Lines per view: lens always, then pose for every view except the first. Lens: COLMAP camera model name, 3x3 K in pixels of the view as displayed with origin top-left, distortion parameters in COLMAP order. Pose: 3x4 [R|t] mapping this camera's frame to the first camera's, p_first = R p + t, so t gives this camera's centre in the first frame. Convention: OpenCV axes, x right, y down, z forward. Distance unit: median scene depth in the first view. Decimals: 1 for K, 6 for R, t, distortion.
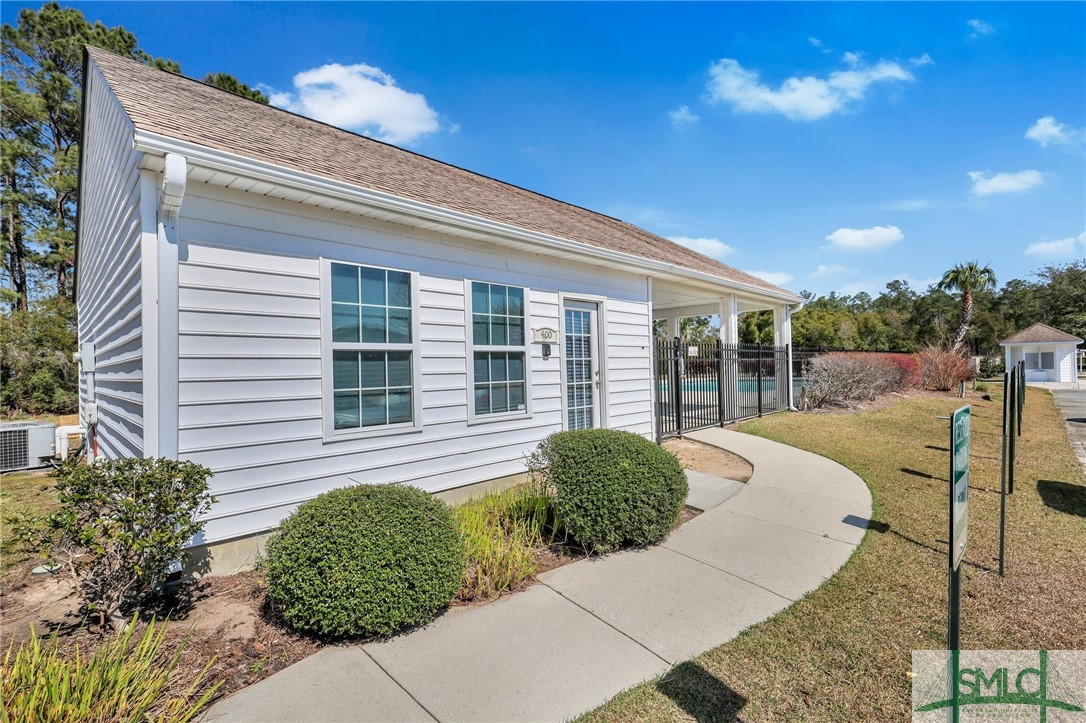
lens RADIAL K [[493.3, 0, 545.5], [0, 493.3, 362.9], [0, 0, 1]] dist [0.000426, -0.000268]
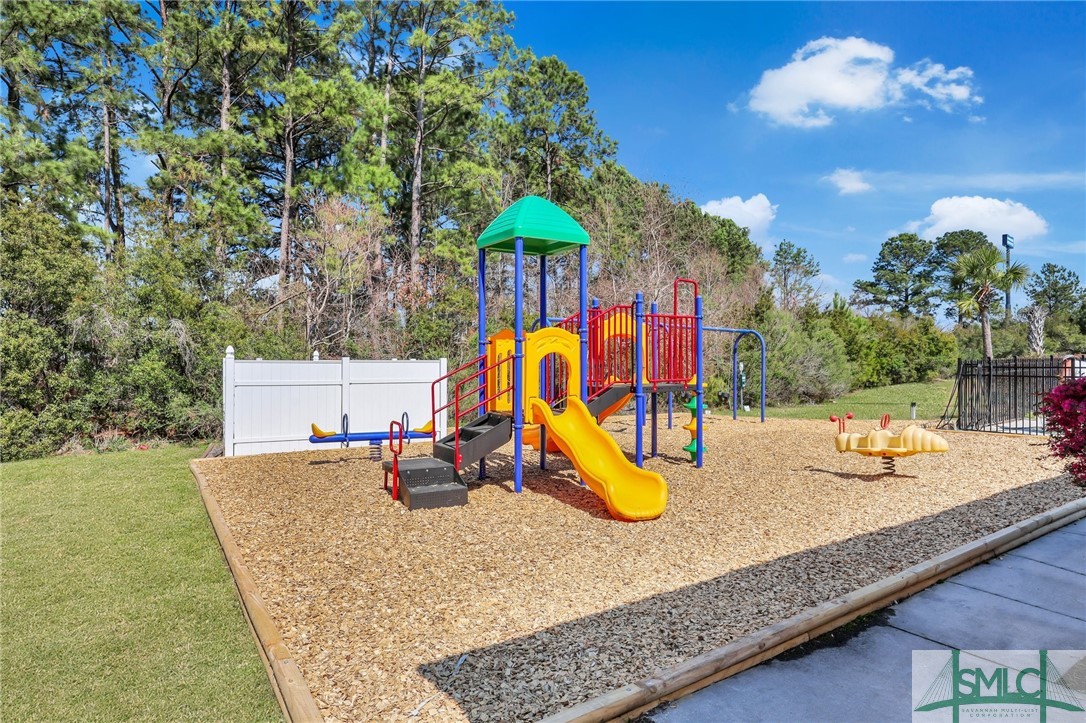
lens RADIAL K [[607.7, 0, 537.1], [0, 607.7, 361.1], [0, 0, 1]] dist [-0.001744, 0.000497]
pose [[0.977652, 0.024077, -0.208845, -0.473897], [-0.020883, 0.999629, 0.017488, 0.000819], [0.209188, -0.012736, 0.977792, 0.446271]]
